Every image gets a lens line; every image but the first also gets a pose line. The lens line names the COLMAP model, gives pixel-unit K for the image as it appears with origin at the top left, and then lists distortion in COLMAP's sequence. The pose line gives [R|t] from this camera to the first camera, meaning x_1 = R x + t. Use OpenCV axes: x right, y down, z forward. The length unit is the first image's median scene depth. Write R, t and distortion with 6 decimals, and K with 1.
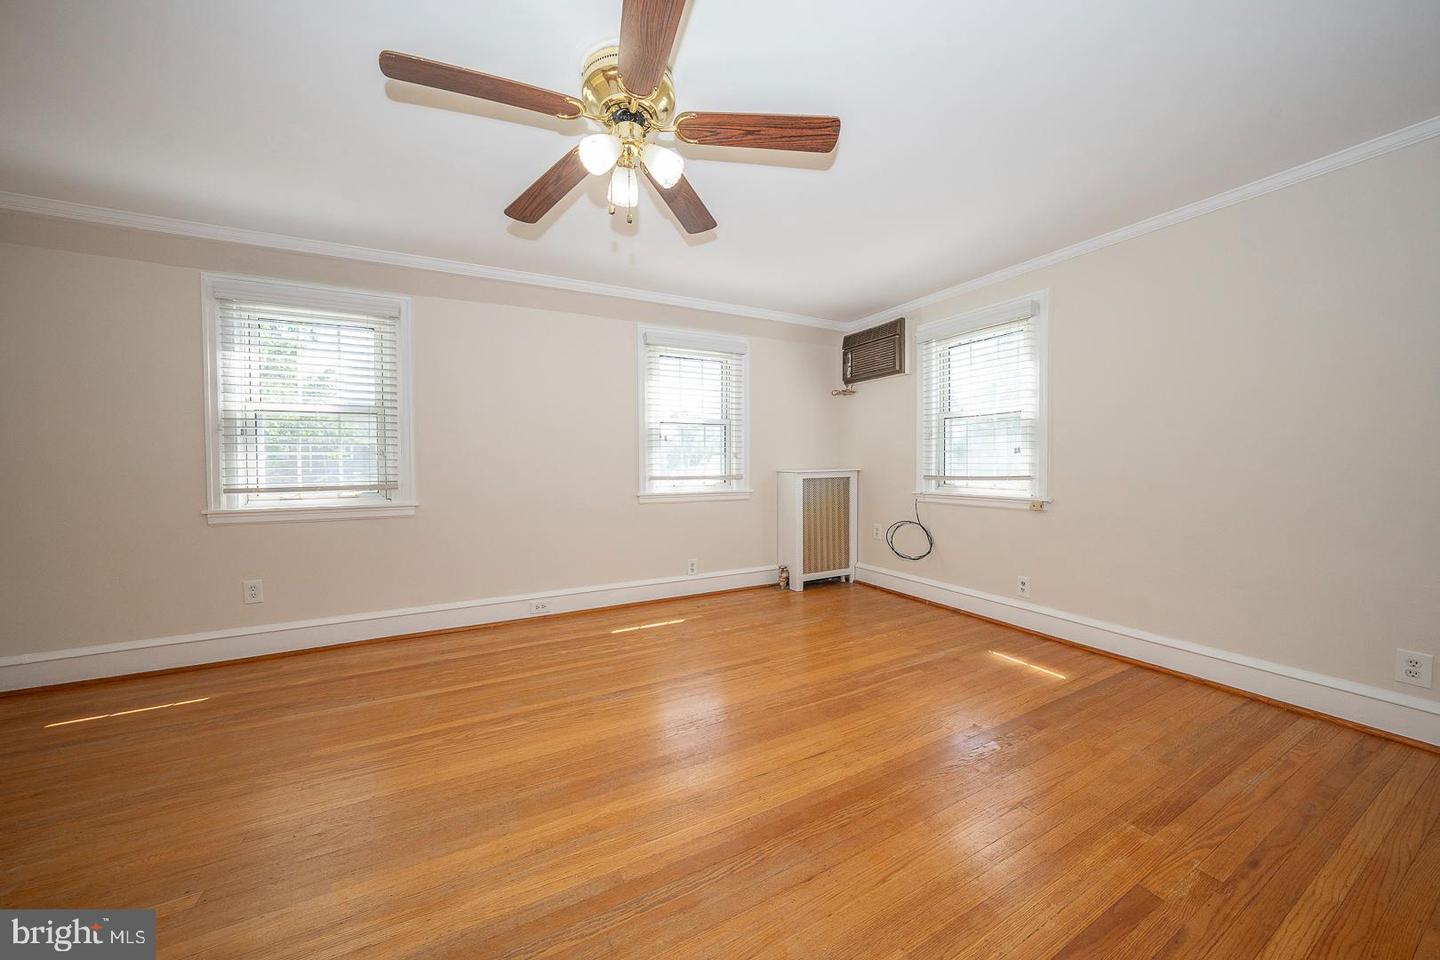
lens RADIAL K [[495.5, 0, 721.4], [0, 495.5, 475.1], [0, 0, 1]] dist [-0.028650, 0.006525]
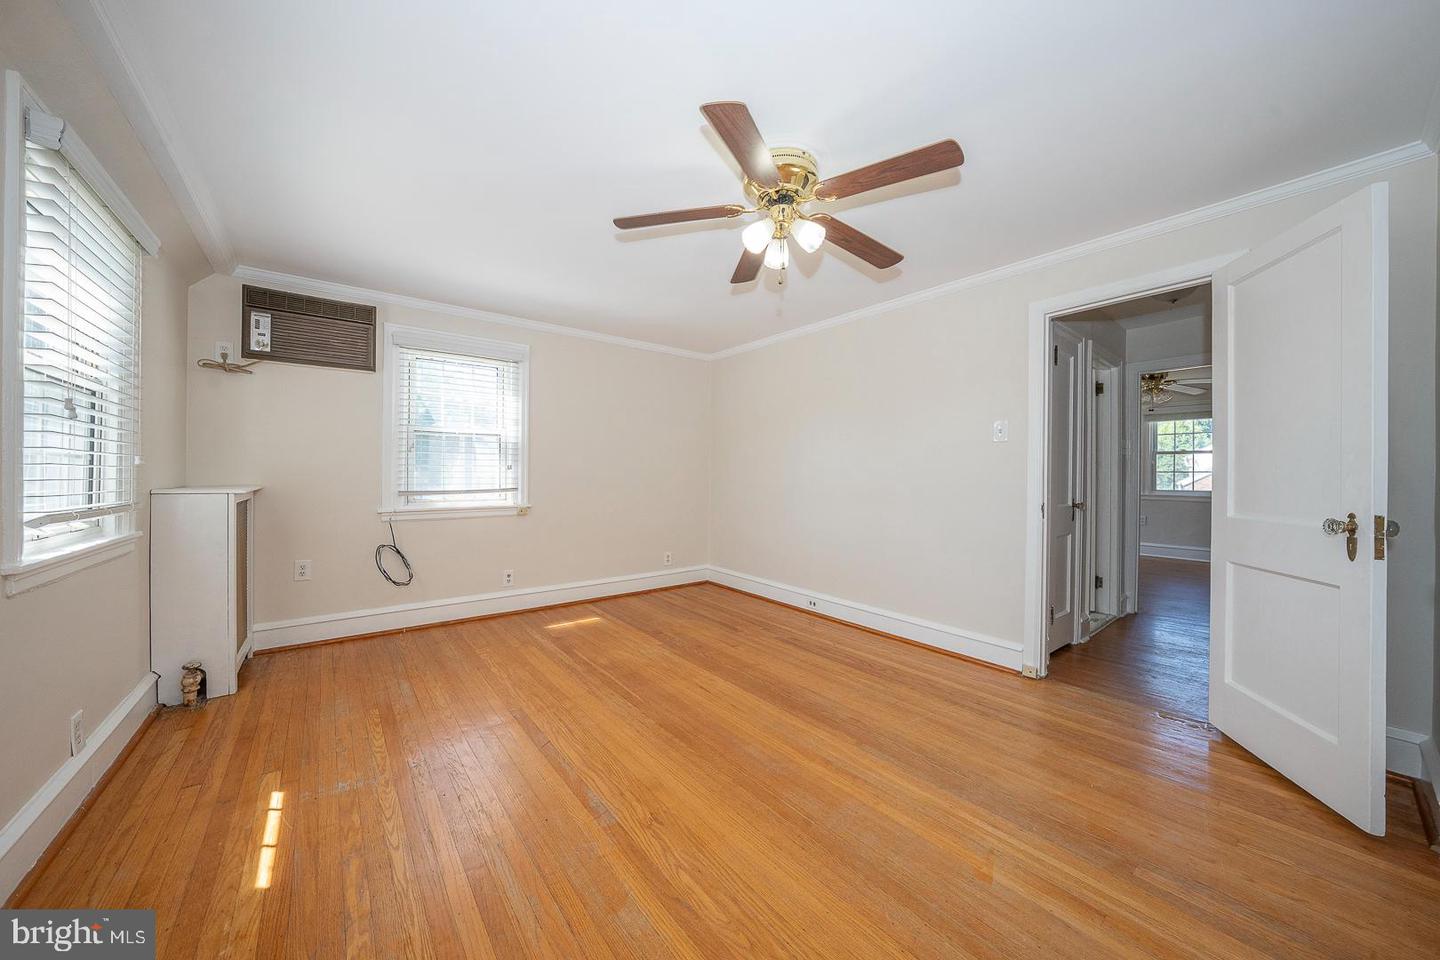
lens RADIAL K [[495.5, 0, 721.4], [0, 495.5, 475.1], [0, 0, 1]] dist [-0.028650, 0.006525]
pose [[-0.178418, 0.004362, 0.983945, -0.690525], [0.022491, 0.999747, -0.000353, -0.018127], [-0.983698, 0.022067, -0.178471, 0.690515]]
